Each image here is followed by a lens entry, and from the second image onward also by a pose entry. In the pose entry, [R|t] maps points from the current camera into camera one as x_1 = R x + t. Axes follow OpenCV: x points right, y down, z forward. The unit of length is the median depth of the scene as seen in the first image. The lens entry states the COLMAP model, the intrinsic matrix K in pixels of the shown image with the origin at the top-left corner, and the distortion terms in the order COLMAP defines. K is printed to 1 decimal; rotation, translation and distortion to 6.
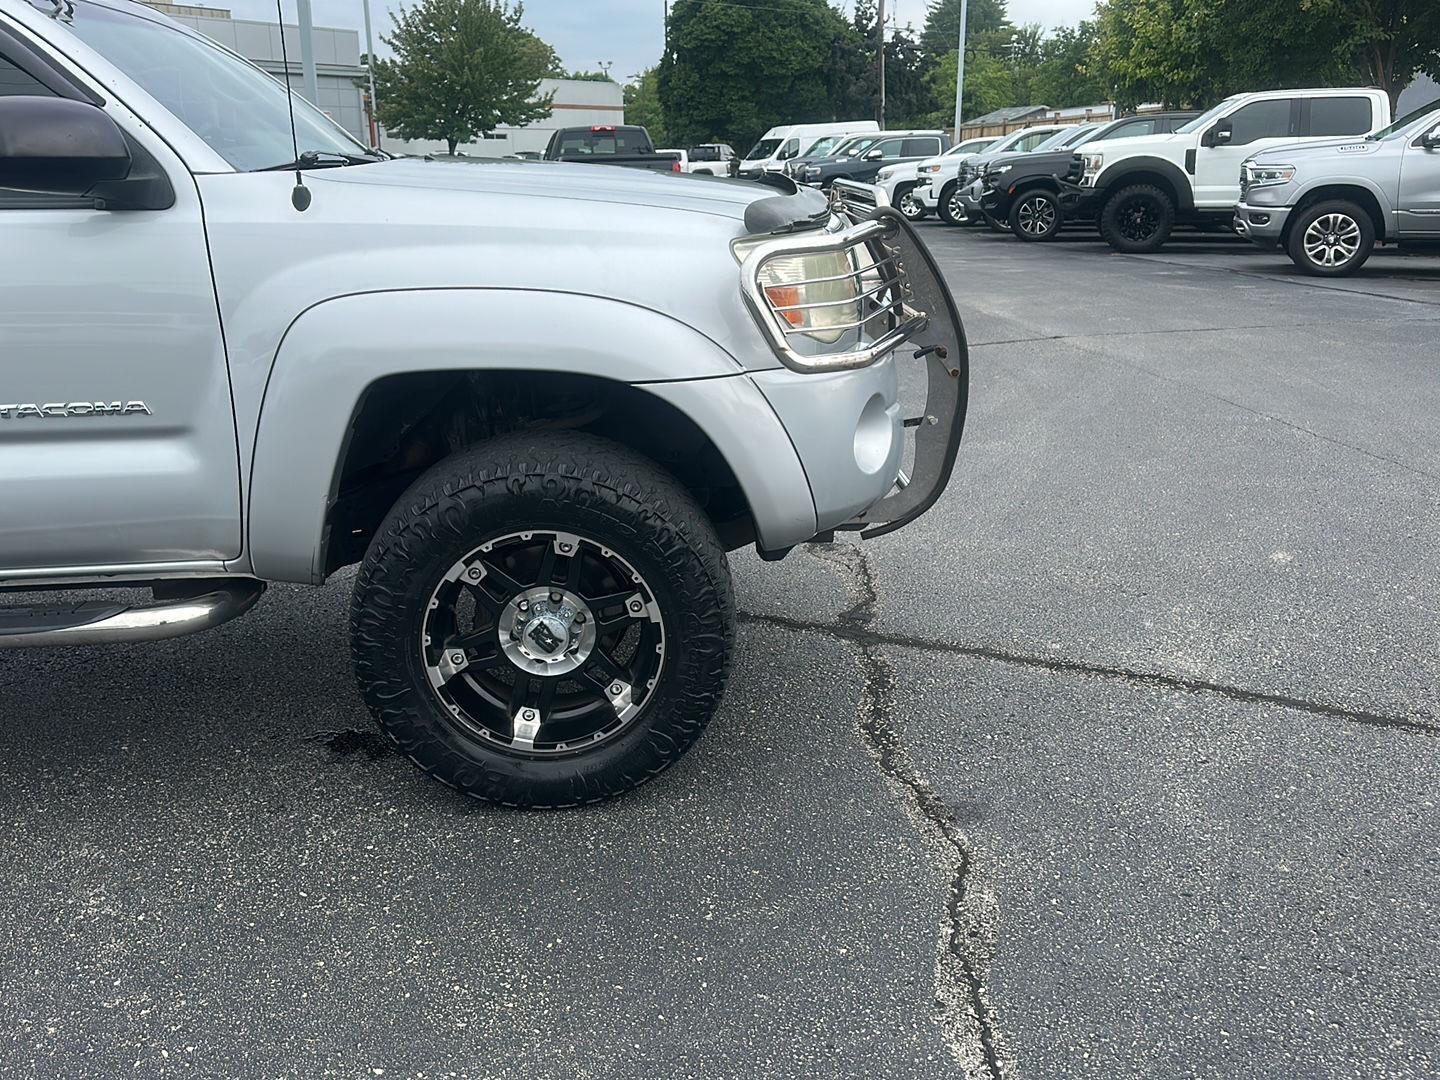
lens RADIAL K [[1284.0, 0, 718.3], [0, 1284.0, 554.0], [0, 0, 1]] dist [0.116553, -0.179759]
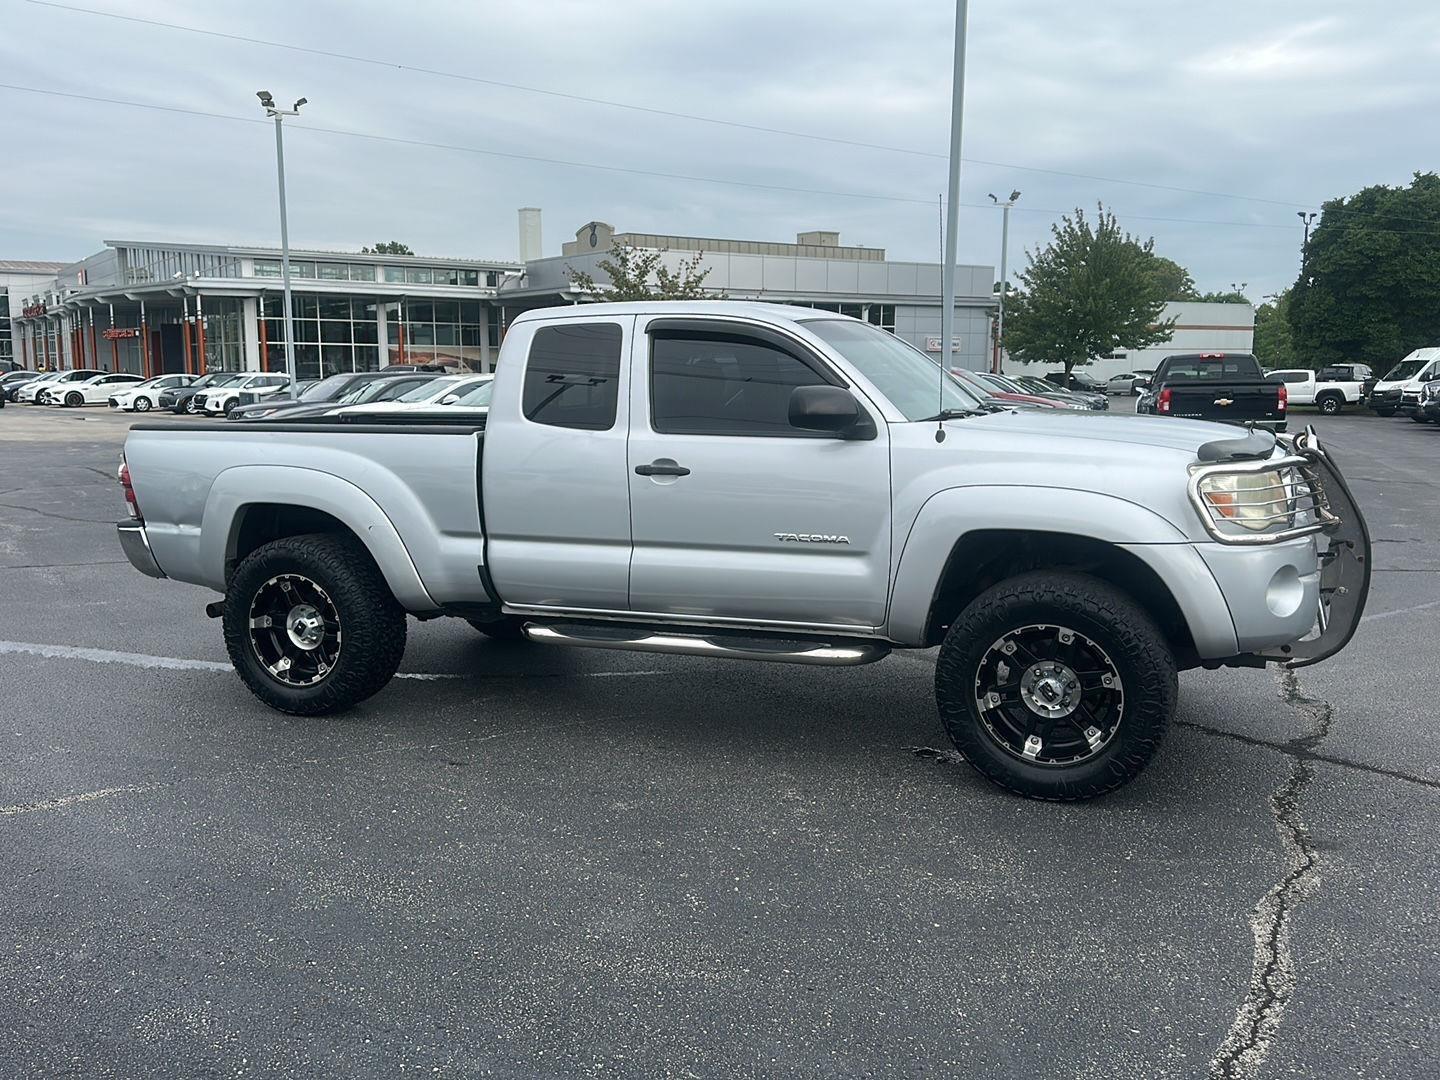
lens RADIAL K [[1284.0, 0, 719.0], [0, 1284.0, 556.2], [0, 0, 1]] dist [0.116553, -0.179759]
pose [[0.897520, 0.072085, -0.435042, 0.195022], [-0.138849, 0.982564, -0.123645, 0.155705], [0.418544, 0.171379, 0.891880, -0.688945]]
